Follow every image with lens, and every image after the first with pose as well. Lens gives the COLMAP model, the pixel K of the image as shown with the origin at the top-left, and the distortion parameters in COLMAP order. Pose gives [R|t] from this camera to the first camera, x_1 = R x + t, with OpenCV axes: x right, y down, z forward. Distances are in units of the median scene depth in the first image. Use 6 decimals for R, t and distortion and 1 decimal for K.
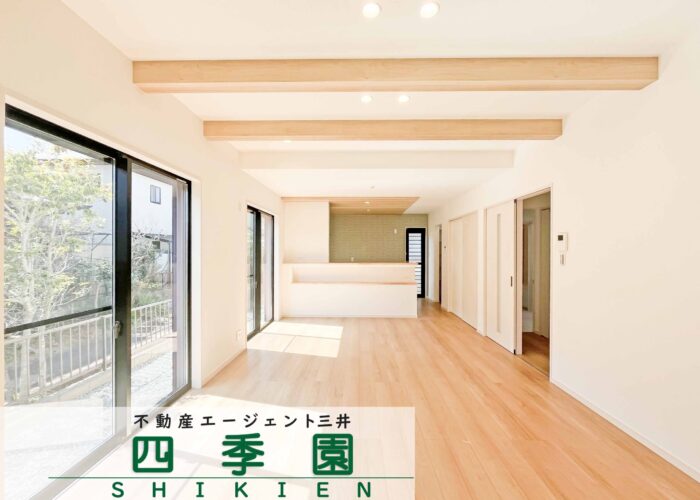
lens RADIAL K [[293.5, 0, 361.0], [0, 293.5, 252.3], [0, 0, 1]] dist [-0.001773, -0.000292]
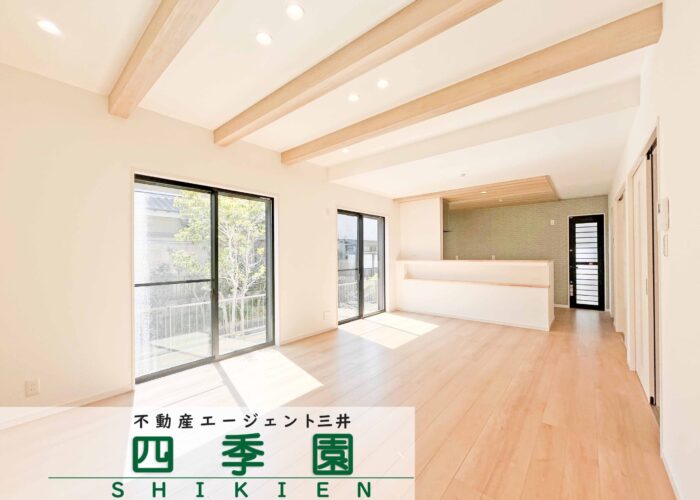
lens RADIAL K [[284.5, 0, 352.0], [0, 284.5, 253.0], [0, 0, 1]] dist [-0.001375, -0.000403]
pose [[0.769545, -0.011460, -0.638489, 0.321705], [0.008940, 0.999934, -0.007173, 0.020226], [0.638530, -0.000188, 0.769597, 0.103558]]
